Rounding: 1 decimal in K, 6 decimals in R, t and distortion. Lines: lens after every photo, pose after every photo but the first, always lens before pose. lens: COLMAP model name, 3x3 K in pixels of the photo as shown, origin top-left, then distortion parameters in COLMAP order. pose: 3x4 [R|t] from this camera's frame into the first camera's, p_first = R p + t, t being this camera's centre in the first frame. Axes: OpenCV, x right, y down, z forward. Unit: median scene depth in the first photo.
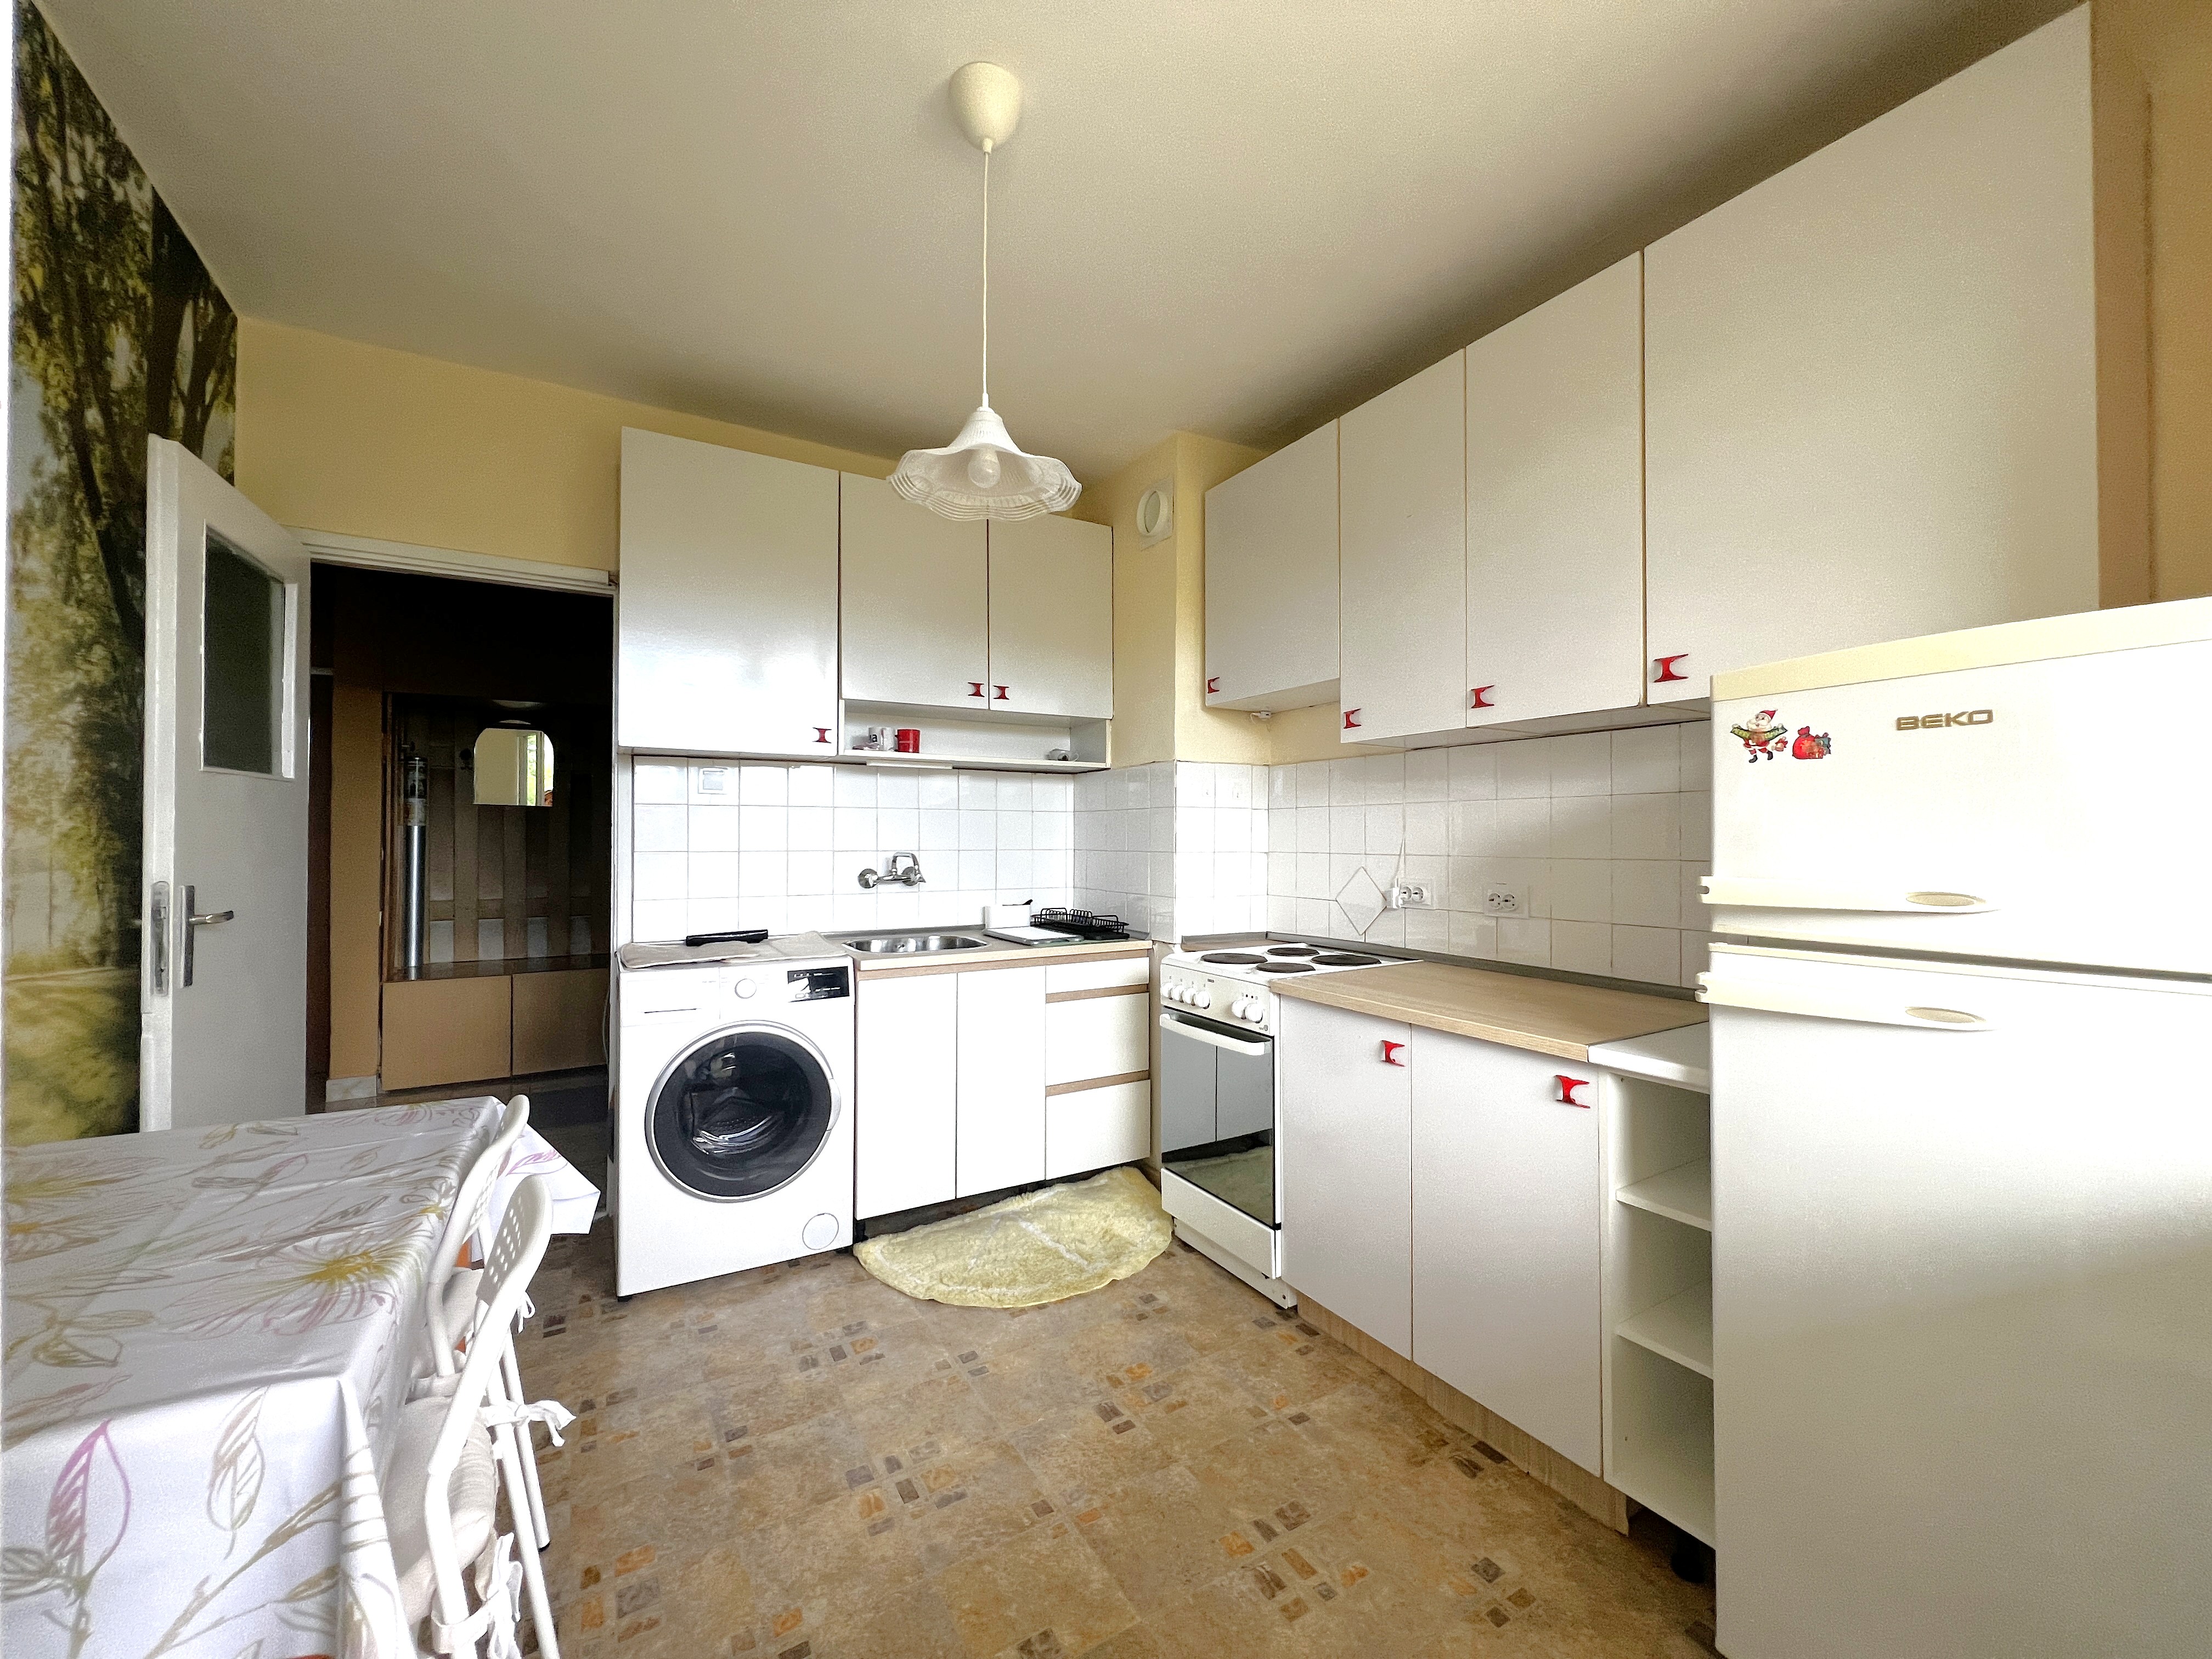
lens RADIAL K [[882.3, 0, 1110.6], [0, 882.3, 833.2], [0, 0, 1]] dist [-0.000324, -0.000134]
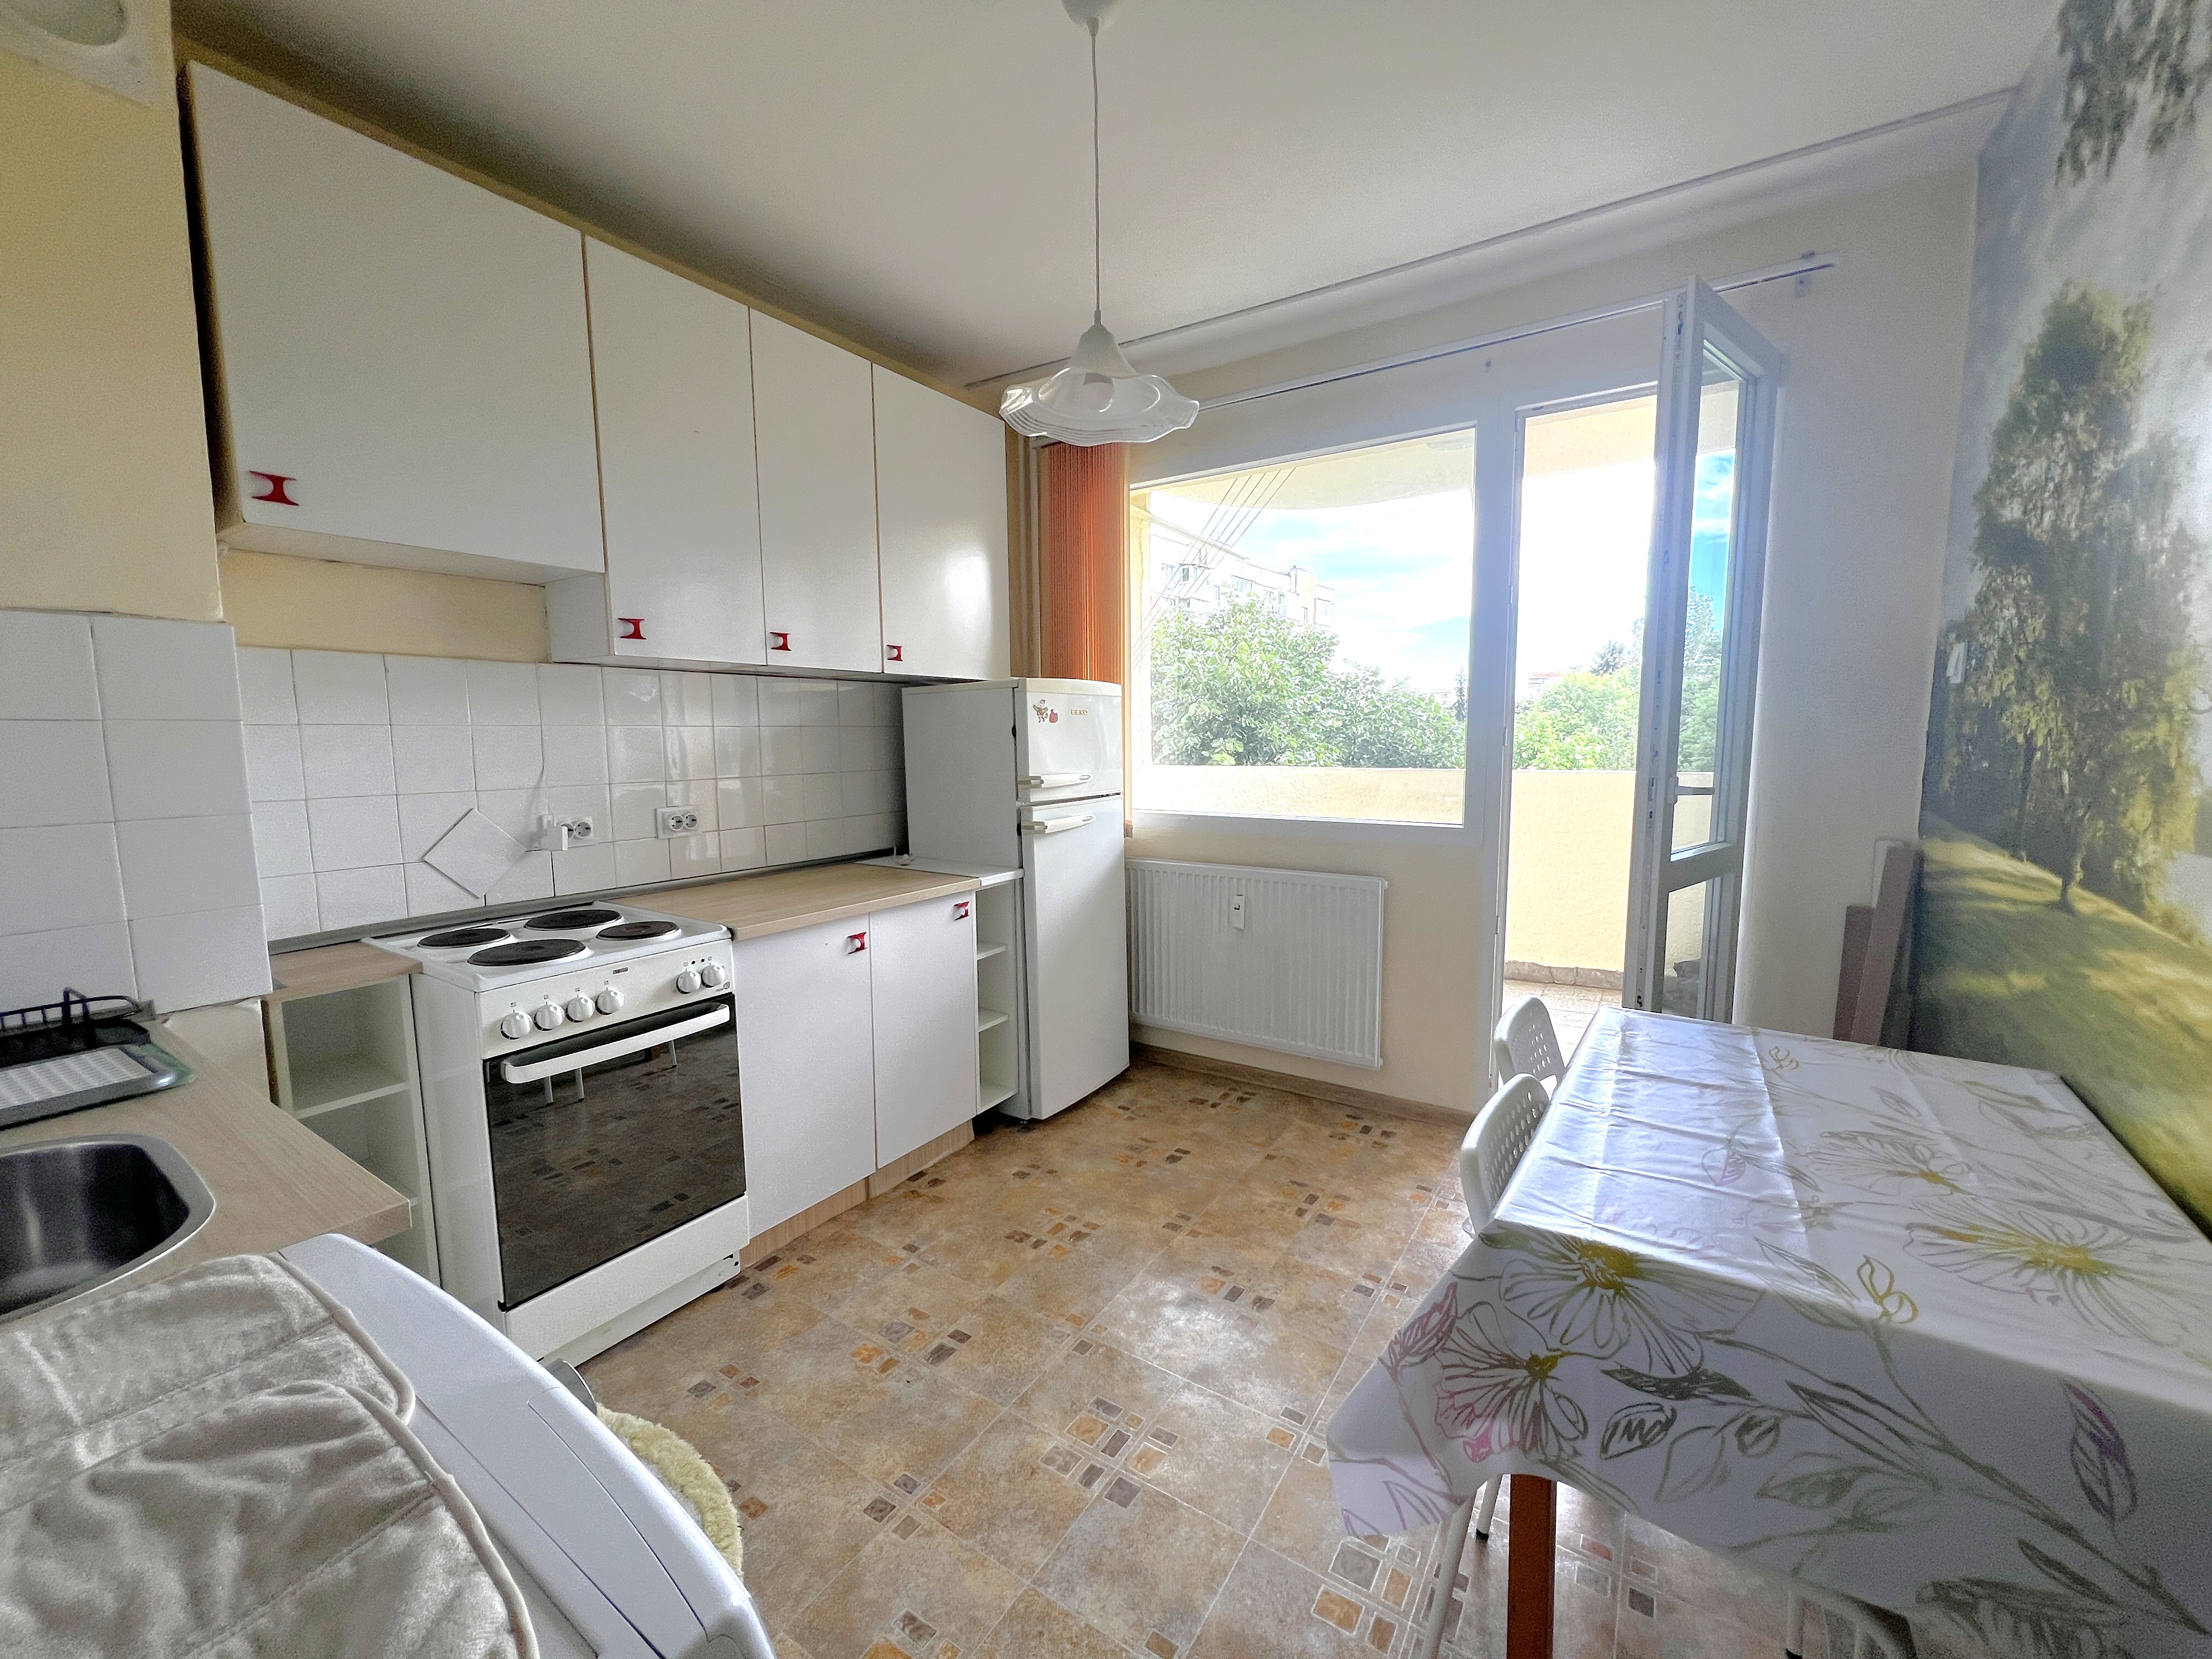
lens RADIAL K [[882.3, 0, 1107.3], [0, 882.3, 832.1], [0, 0, 1]] dist [-0.000324, -0.000134]
pose [[-0.432527, -0.098648, 0.896208, -0.927874], [-0.000255, 0.994010, 0.109291, -0.034323], [-0.901621, 0.047043, -0.429961, 1.250067]]
